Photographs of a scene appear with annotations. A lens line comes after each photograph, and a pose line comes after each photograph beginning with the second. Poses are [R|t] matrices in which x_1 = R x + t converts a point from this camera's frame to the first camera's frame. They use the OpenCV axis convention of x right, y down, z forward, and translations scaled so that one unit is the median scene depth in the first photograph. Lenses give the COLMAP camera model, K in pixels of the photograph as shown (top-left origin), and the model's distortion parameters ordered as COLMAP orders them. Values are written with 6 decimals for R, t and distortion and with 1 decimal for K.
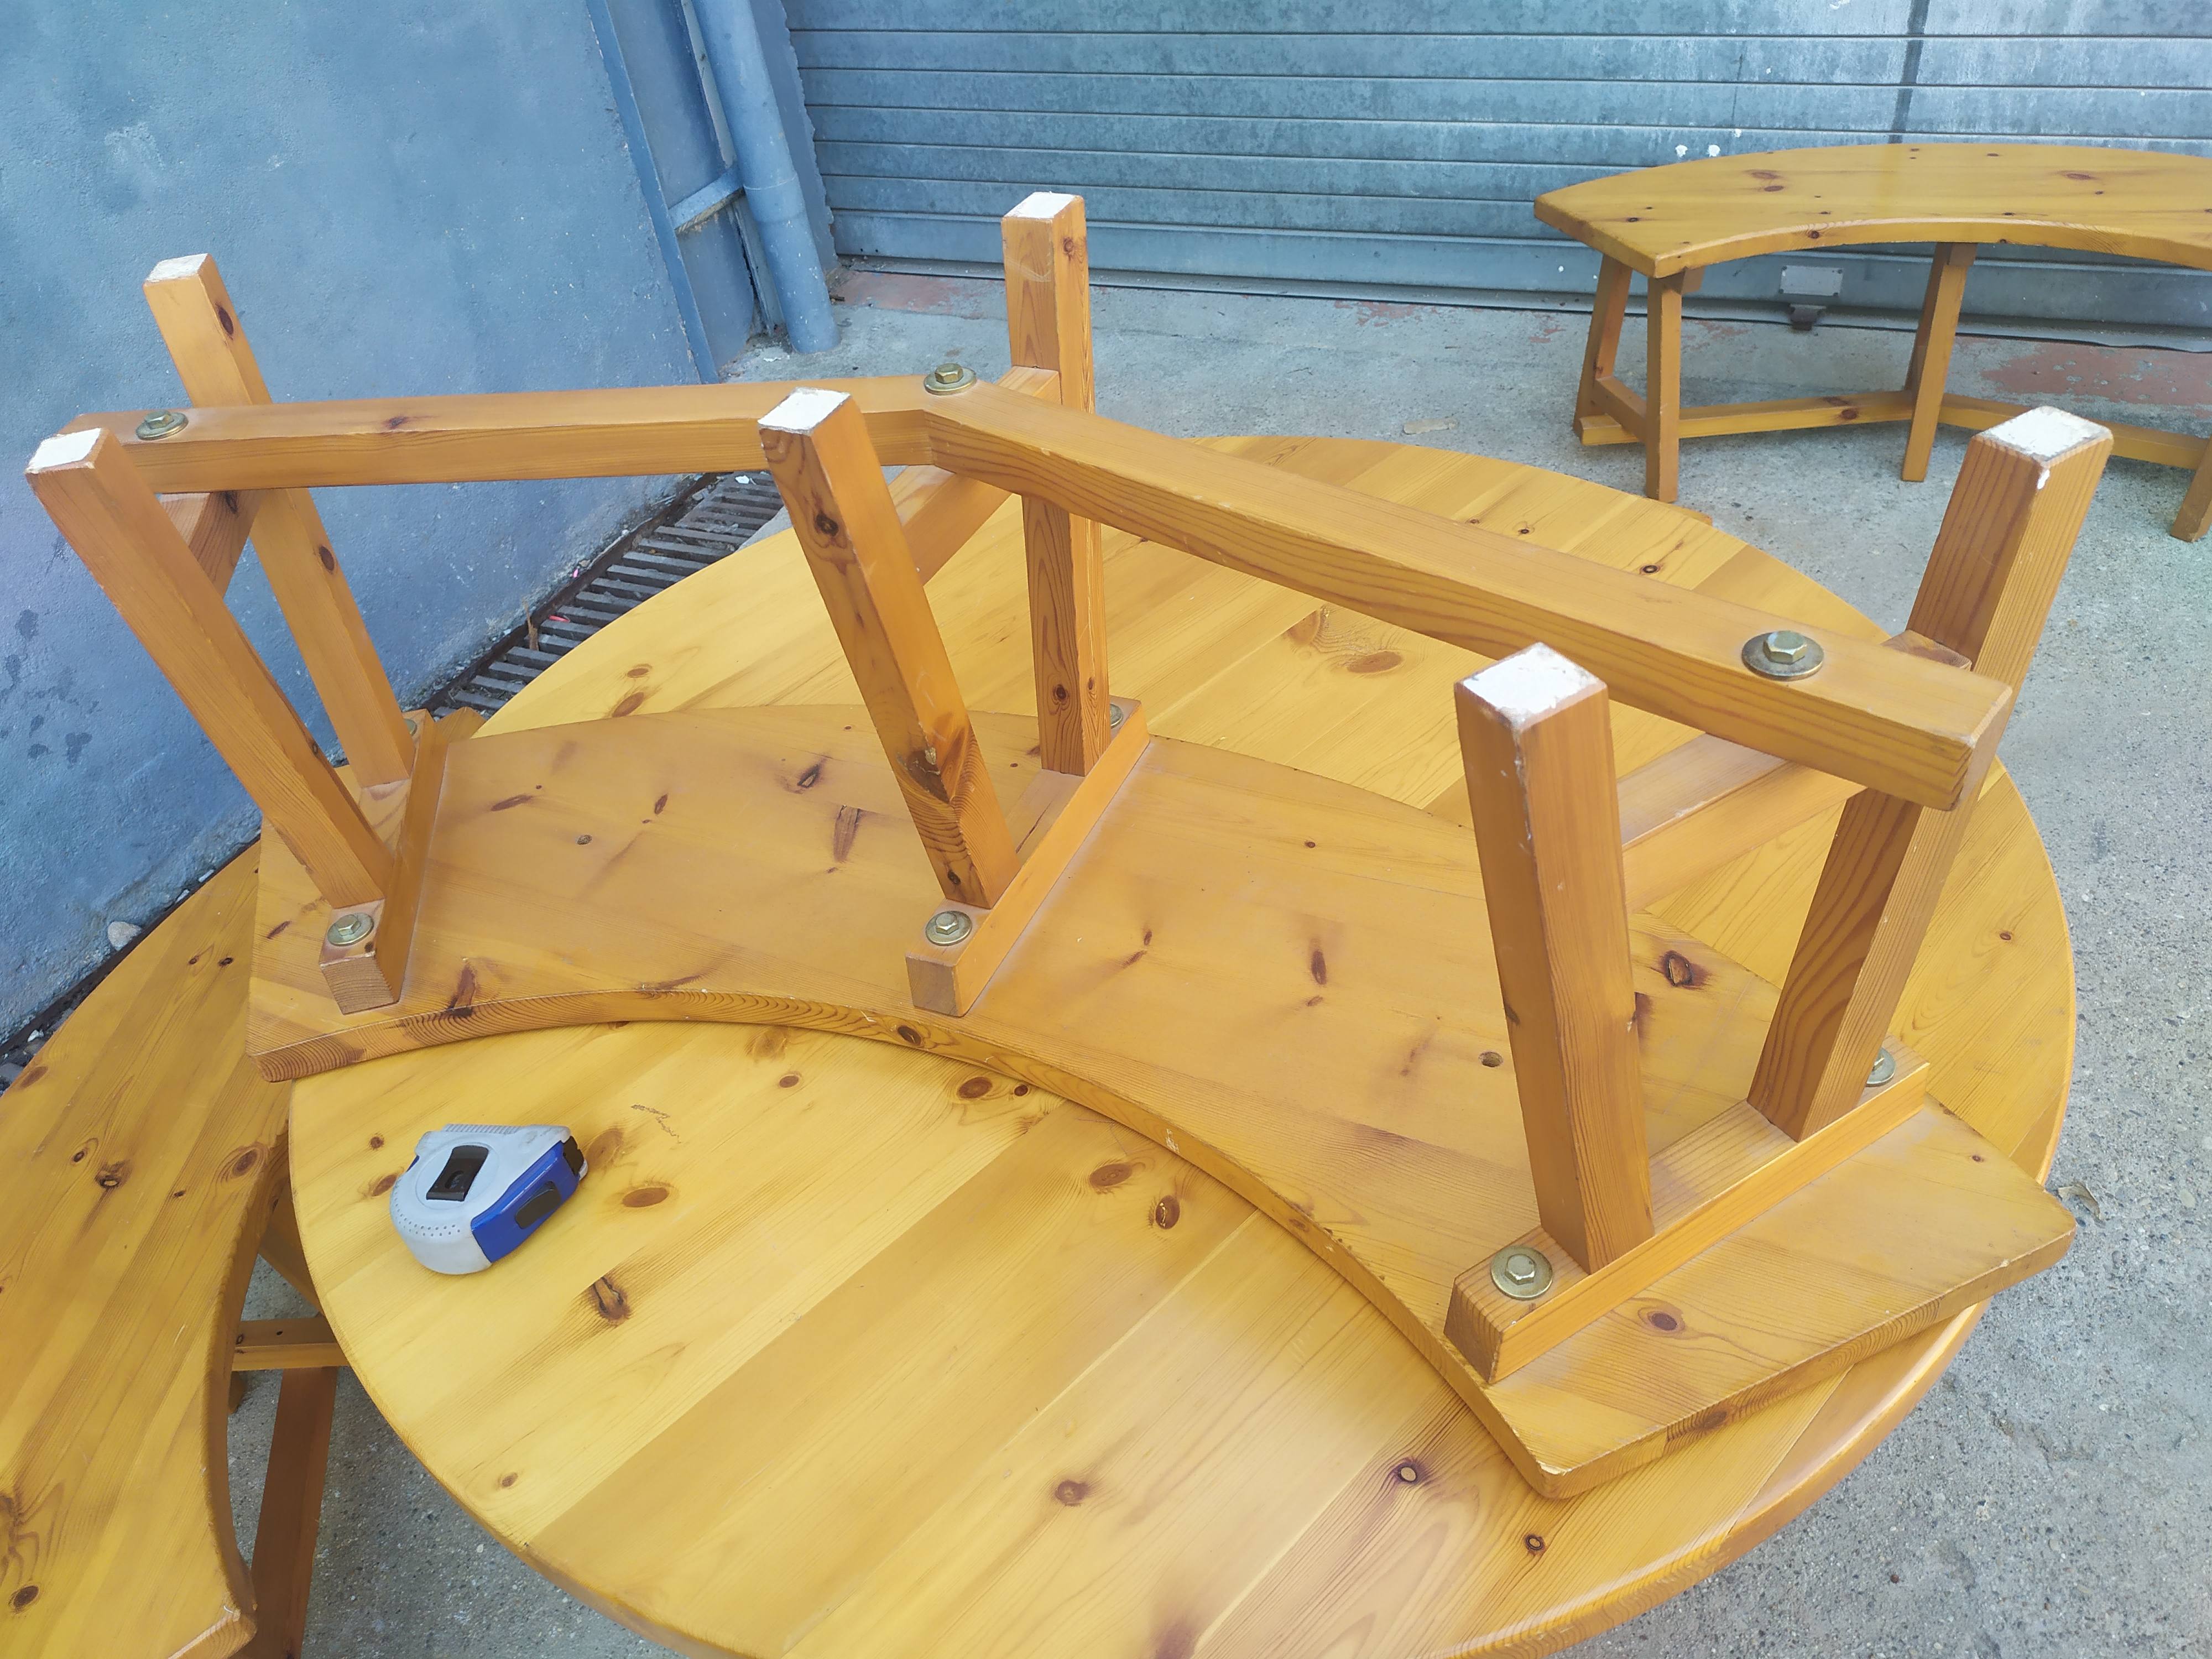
lens RADIAL K [[1676.8, 0, 1109.5], [0, 1676.8, 827.2], [0, 0, 1]] dist [0.033019, -0.032287]
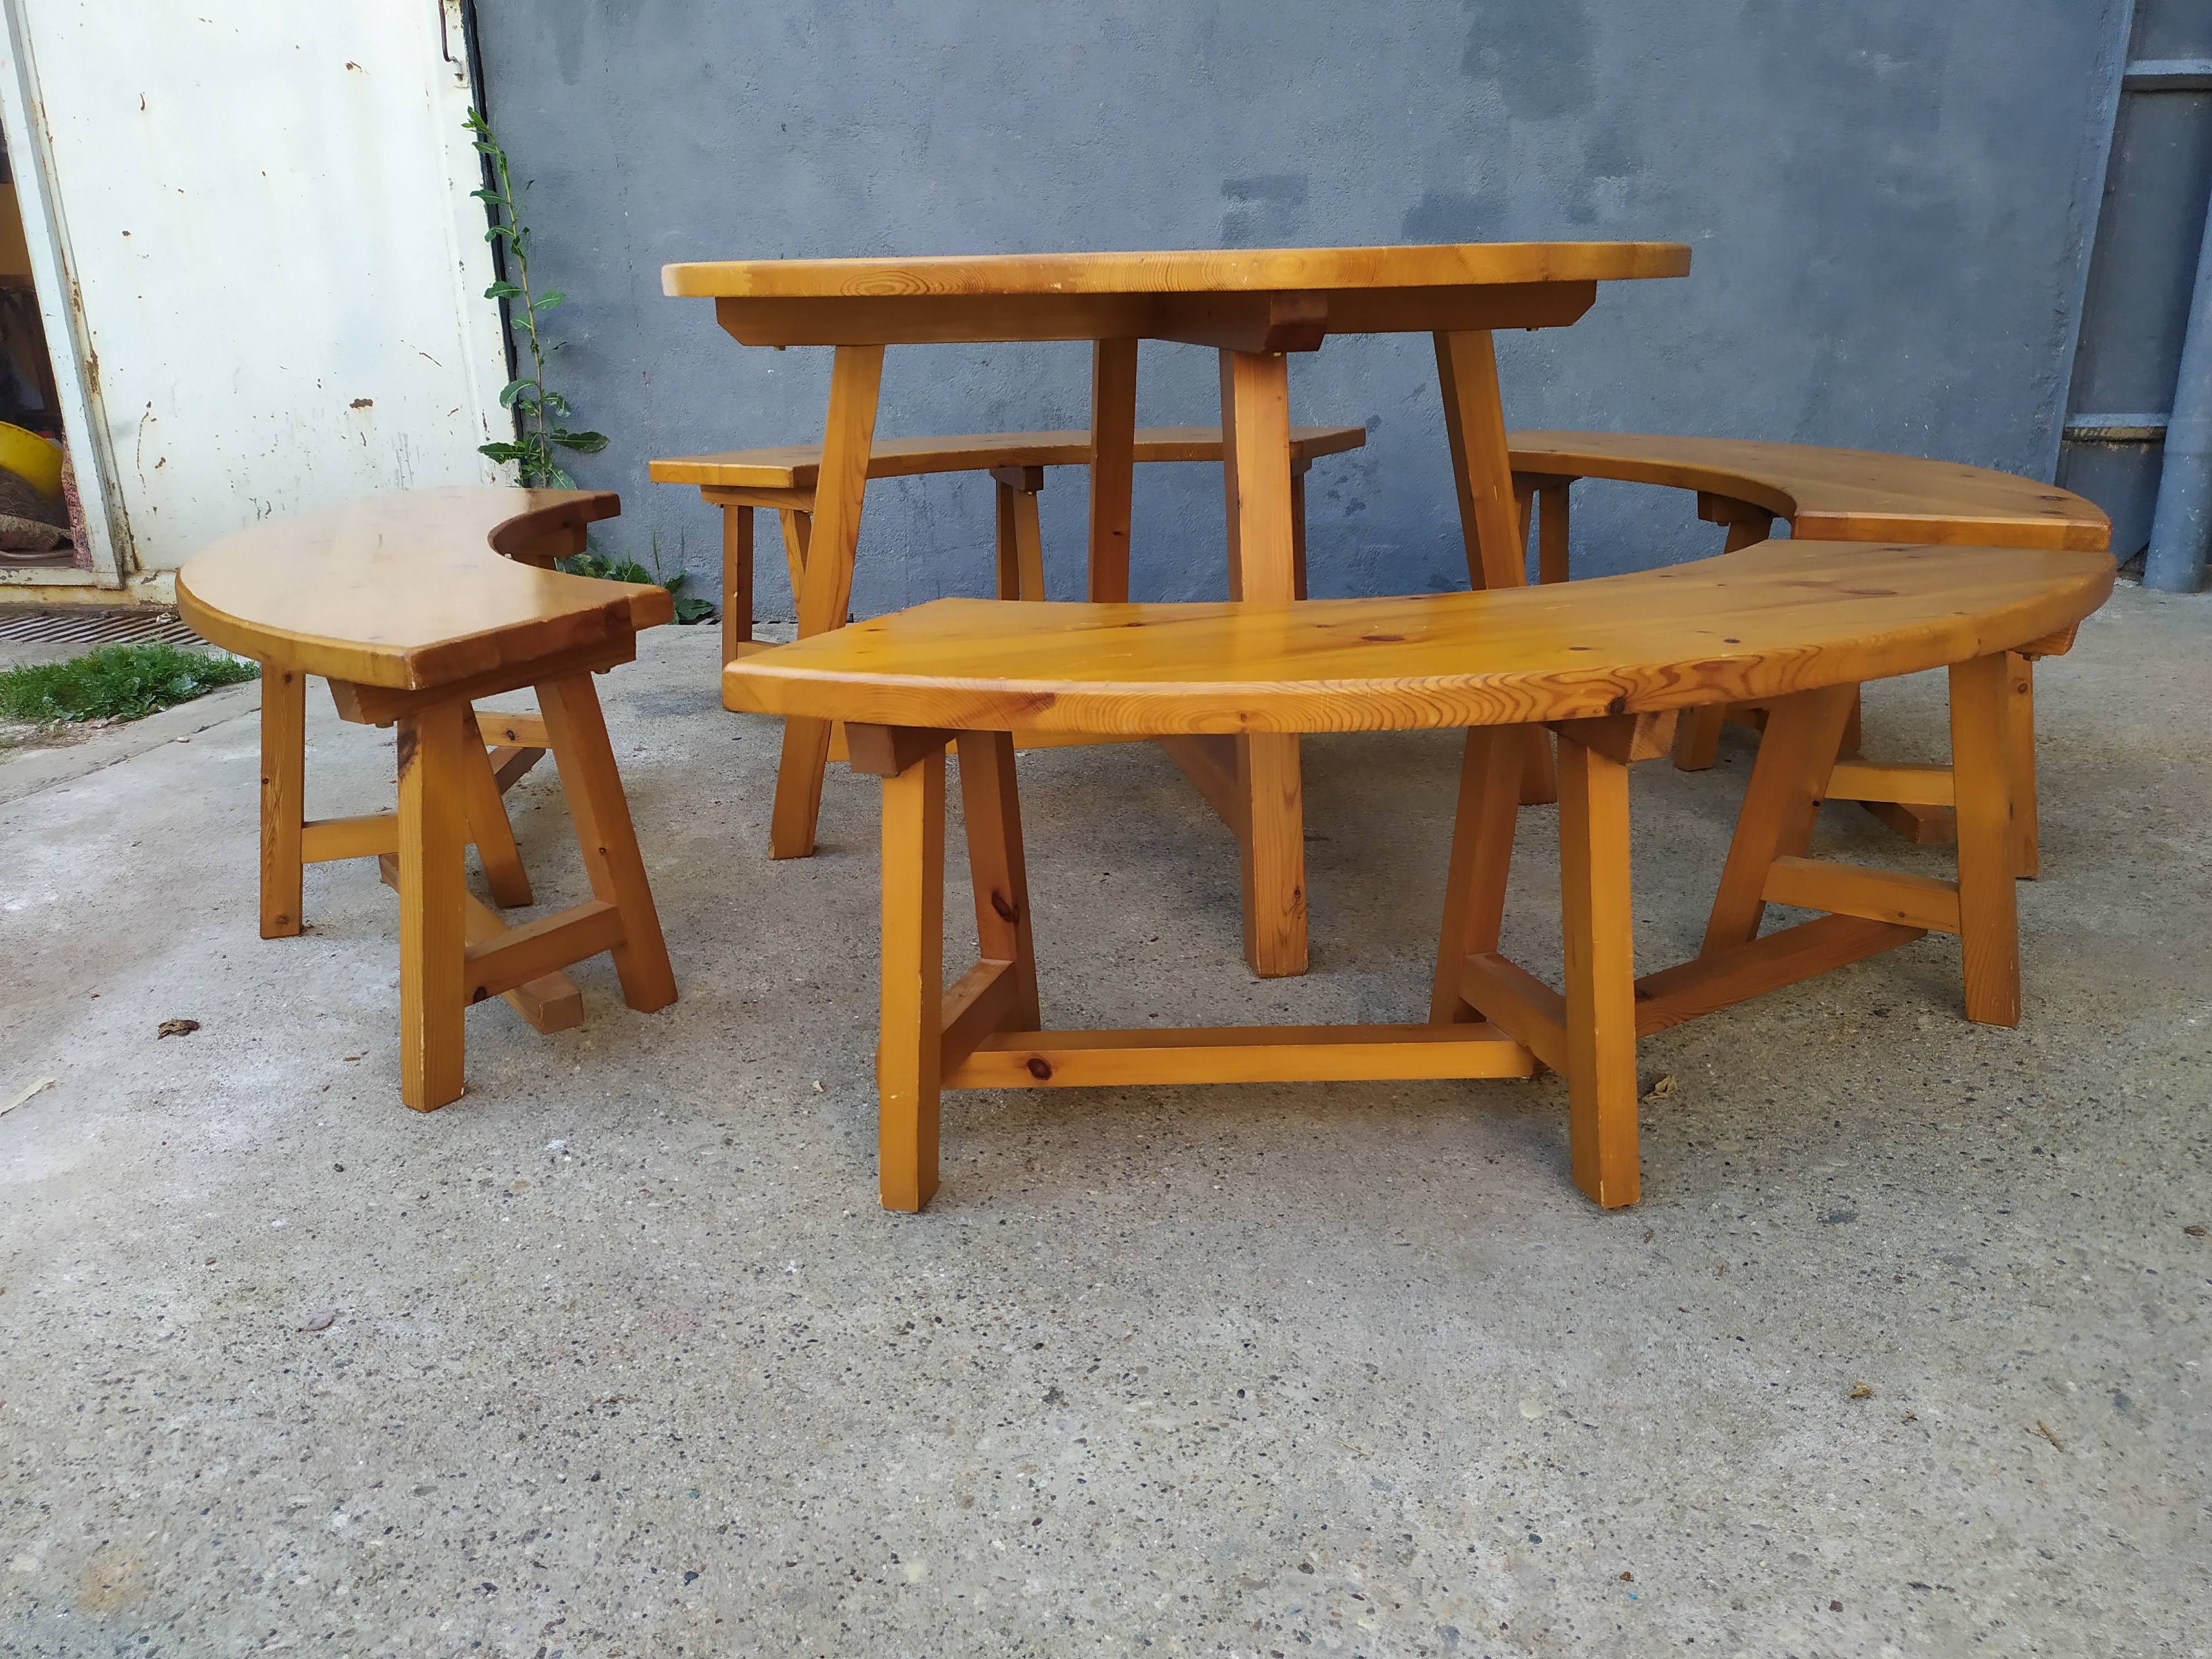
lens RADIAL K [[1690.4, 0, 1102.9], [0, 1690.4, 826.6], [0, 0, 1]] dist [0.042062, -0.045915]
pose [[0.310574, 0.401666, -0.861515, 0.625208], [-0.631417, 0.764658, 0.128884, 0.097316], [0.710532, 0.503947, 0.491101, 0.151197]]
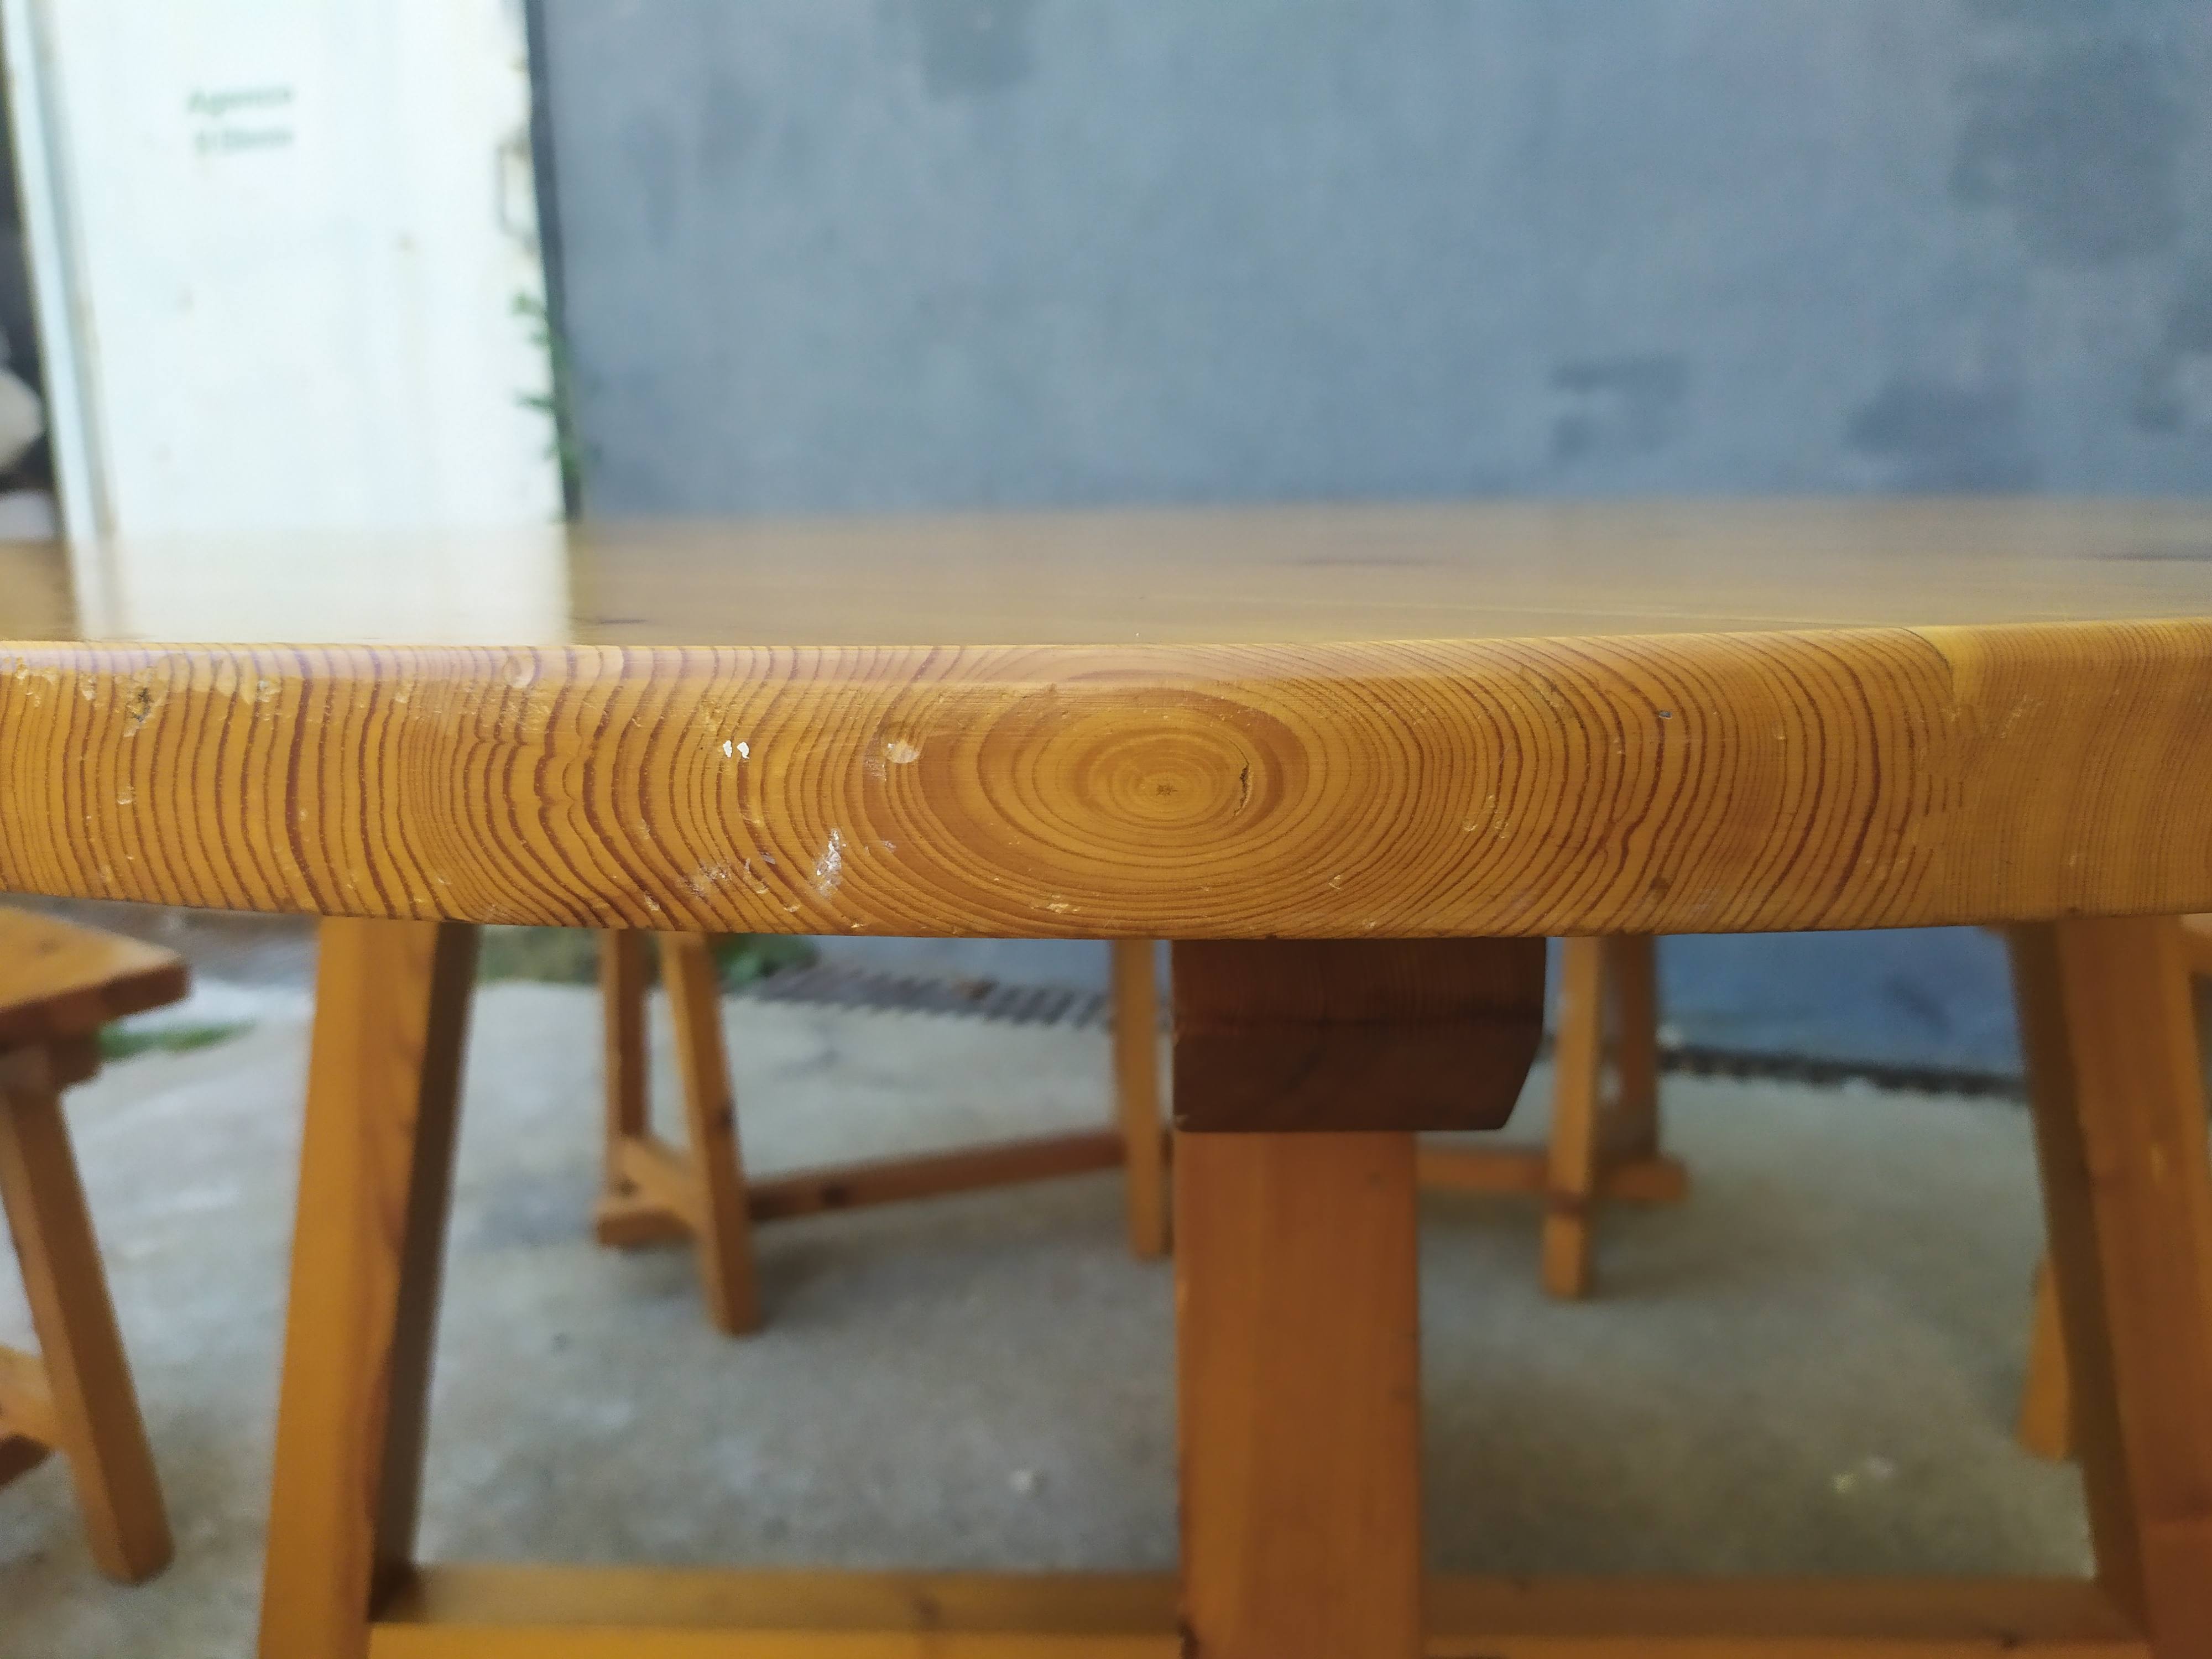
lens RADIAL K [[1690.4, 0, 1106.0], [0, 1690.4, 778.0], [0, 0, 1]] dist [0.042062, -0.045915]
pose [[0.093260, 0.287037, -0.953369, 0.237355], [-0.640686, 0.750256, 0.163212, 0.001081], [0.762118, 0.595589, 0.253869, 0.319872]]
